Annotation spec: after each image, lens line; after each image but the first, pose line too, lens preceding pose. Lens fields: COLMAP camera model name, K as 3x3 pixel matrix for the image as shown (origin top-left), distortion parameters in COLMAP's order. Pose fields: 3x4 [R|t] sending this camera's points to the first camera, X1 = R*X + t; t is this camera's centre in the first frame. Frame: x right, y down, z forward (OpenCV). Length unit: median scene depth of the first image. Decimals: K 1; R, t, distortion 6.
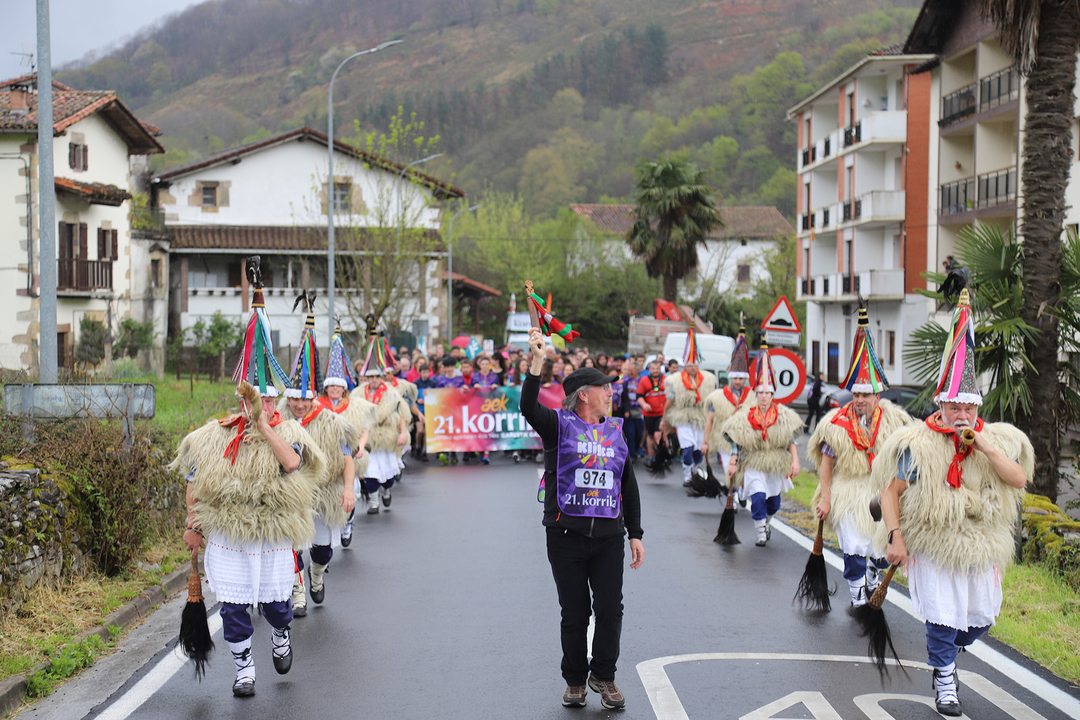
lens RADIAL K [[2017.0, 0, 544.8], [0, 2017.0, 360.4], [0, 0, 1]] dist [0.511969, 0.000000]
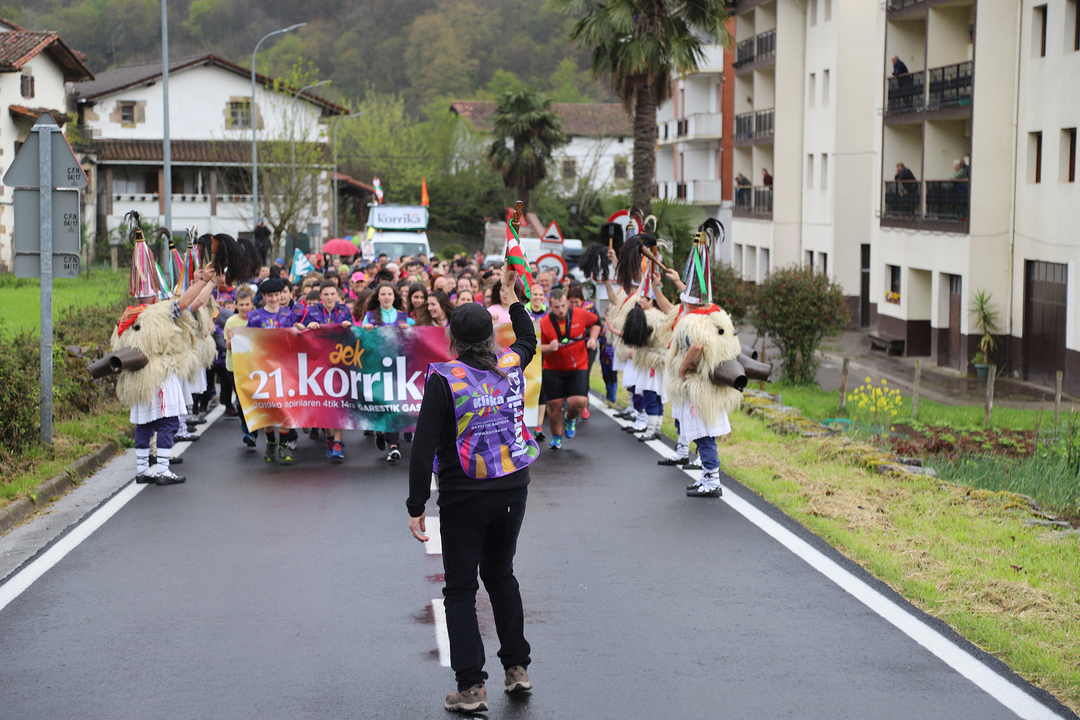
lens RADIAL K [[2342.1, 0, 536.9], [0, 2342.1, 369.1], [0, 0, 1]] dist [0.458191, 0.000000]
pose [[0.999123, -0.004024, 0.041671, 0.010700], [0.001946, 0.998758, 0.049784, -0.002798], [-0.041820, -0.049659, 0.997890, -0.370782]]
